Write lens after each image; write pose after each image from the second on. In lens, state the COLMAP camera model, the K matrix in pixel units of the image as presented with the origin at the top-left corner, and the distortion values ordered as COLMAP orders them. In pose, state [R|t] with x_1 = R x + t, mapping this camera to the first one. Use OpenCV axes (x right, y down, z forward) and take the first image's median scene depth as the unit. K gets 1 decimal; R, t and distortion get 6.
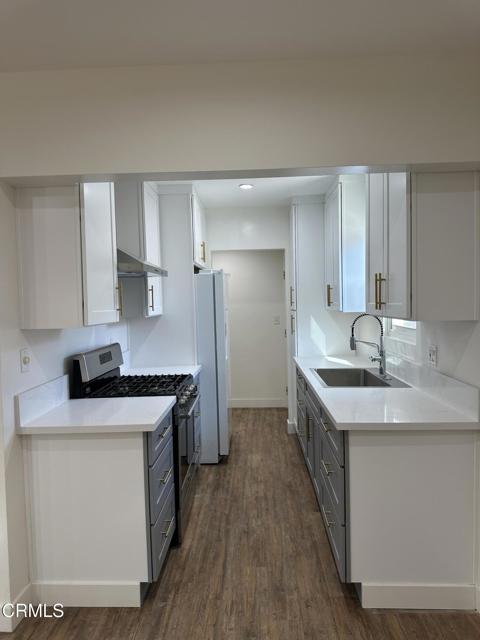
lens RADIAL K [[456.9, 0, 236.9], [0, 456.9, 318.5], [0, 0, 1]] dist [0.001278, -0.005441]
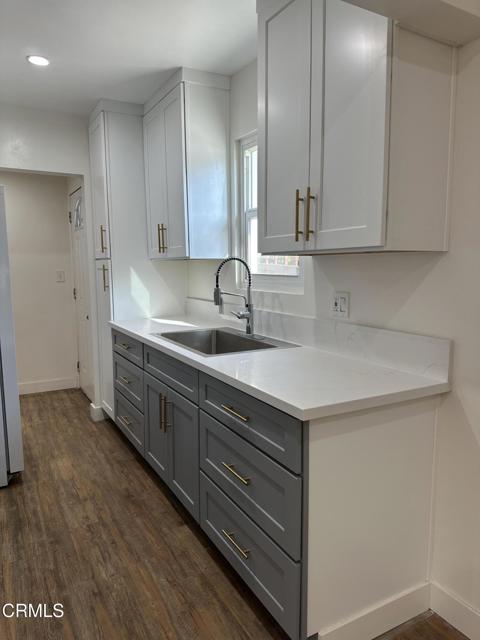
lens RADIAL K [[466.5, 0, 238.9], [0, 466.5, 316.9], [0, 0, 1]] dist [0.032159, -0.004756]
pose [[0.859187, -0.047908, 0.509413, -0.101020], [0.013160, 0.997347, 0.071601, 0.029473], [-0.511492, -0.054815, 0.857538, 0.279743]]
